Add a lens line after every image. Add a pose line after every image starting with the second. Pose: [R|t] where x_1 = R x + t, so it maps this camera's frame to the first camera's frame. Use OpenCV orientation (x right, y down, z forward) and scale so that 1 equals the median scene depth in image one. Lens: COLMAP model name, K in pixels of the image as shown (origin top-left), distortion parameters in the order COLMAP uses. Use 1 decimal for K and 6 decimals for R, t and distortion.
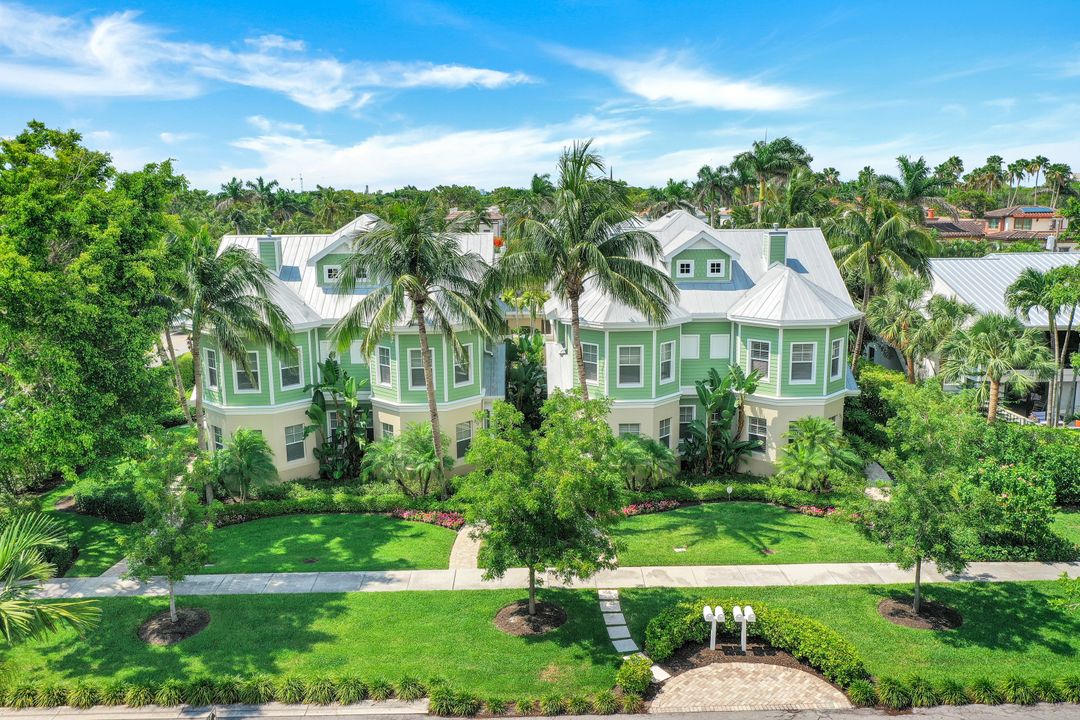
lens RADIAL K [[868.6, 0, 548.6], [0, 868.6, 356.7], [0, 0, 1]] dist [0.001292, -0.002003]
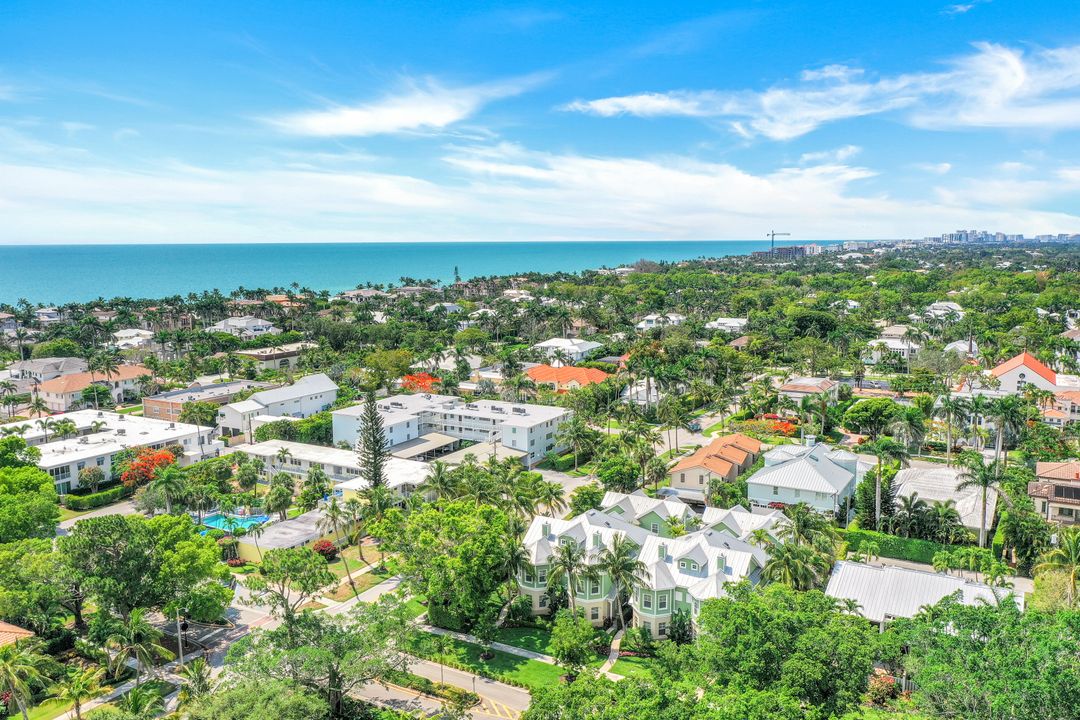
lens RADIAL K [[868.6, 0, 542.8], [0, 868.6, 355.4], [0, 0, 1]] dist [0.001292, -0.002003]
pose [[0.861690, 0.075072, -0.501850, 1.397918], [-0.107602, 0.993537, -0.036133, -0.775896], [0.495895, 0.085135, 0.864199, -1.981844]]
